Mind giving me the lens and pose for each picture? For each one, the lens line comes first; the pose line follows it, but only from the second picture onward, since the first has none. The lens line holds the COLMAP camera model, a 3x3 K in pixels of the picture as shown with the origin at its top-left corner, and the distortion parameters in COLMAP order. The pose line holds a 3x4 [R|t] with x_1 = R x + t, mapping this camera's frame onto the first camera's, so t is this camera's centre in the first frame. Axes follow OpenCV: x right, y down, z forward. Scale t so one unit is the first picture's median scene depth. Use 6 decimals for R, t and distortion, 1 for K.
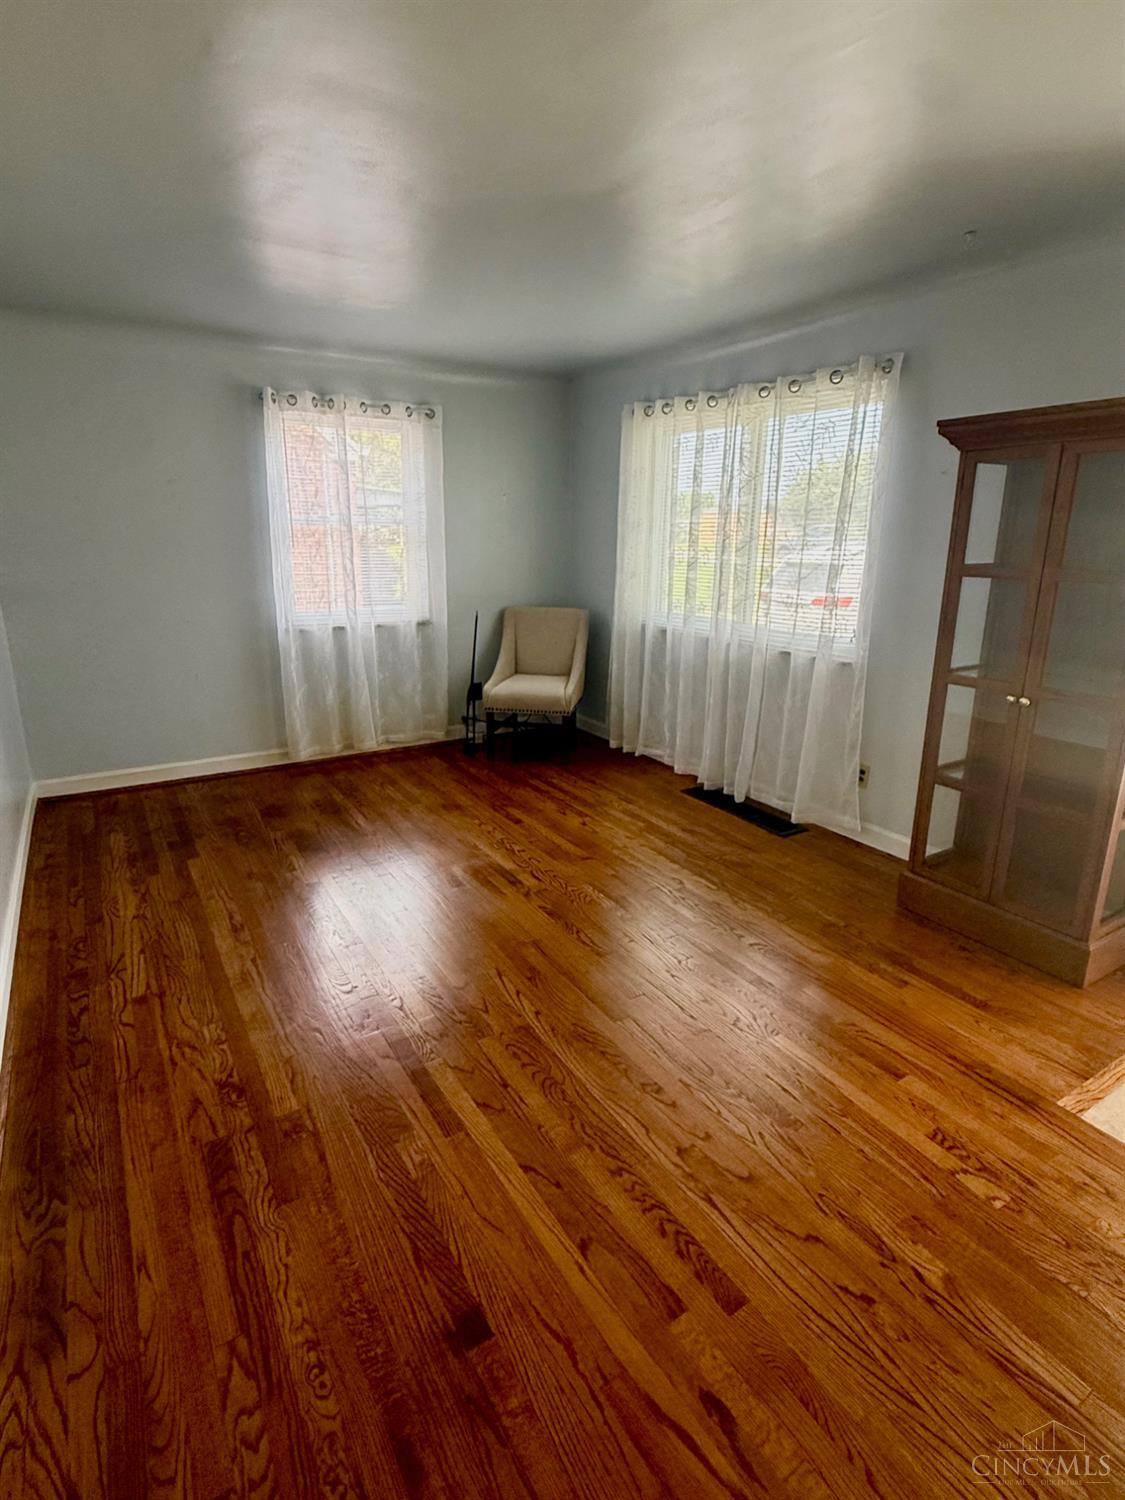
lens RADIAL K [[782.4, 0, 562.7], [0, 782.4, 750.3], [0, 0, 1]] dist [-0.007873, -0.000459]
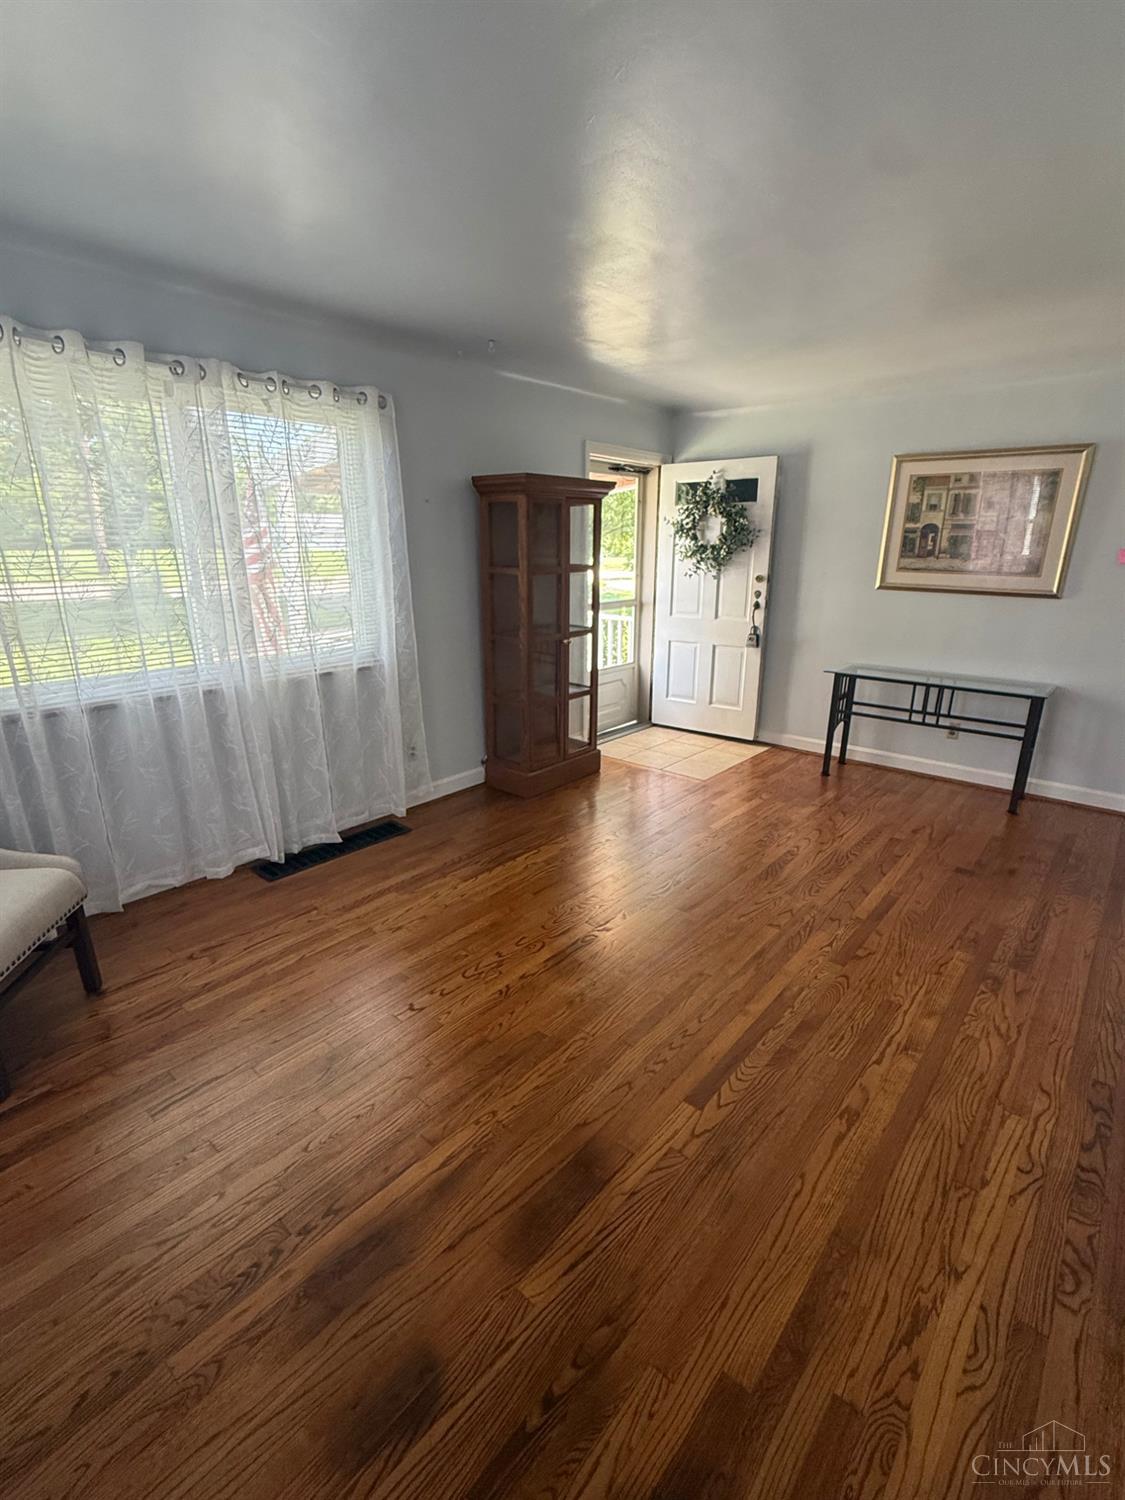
lens RADIAL K [[701.2, 0, 566.1], [0, 701.2, 758.6], [0, 0, 1]] dist [-0.011172, 0.000688]
pose [[-0.319807, -0.289843, 0.902061, -0.796128], [0.253676, 0.891110, 0.376260, -0.362623], [-0.912892, 0.349162, -0.211457, 1.228740]]
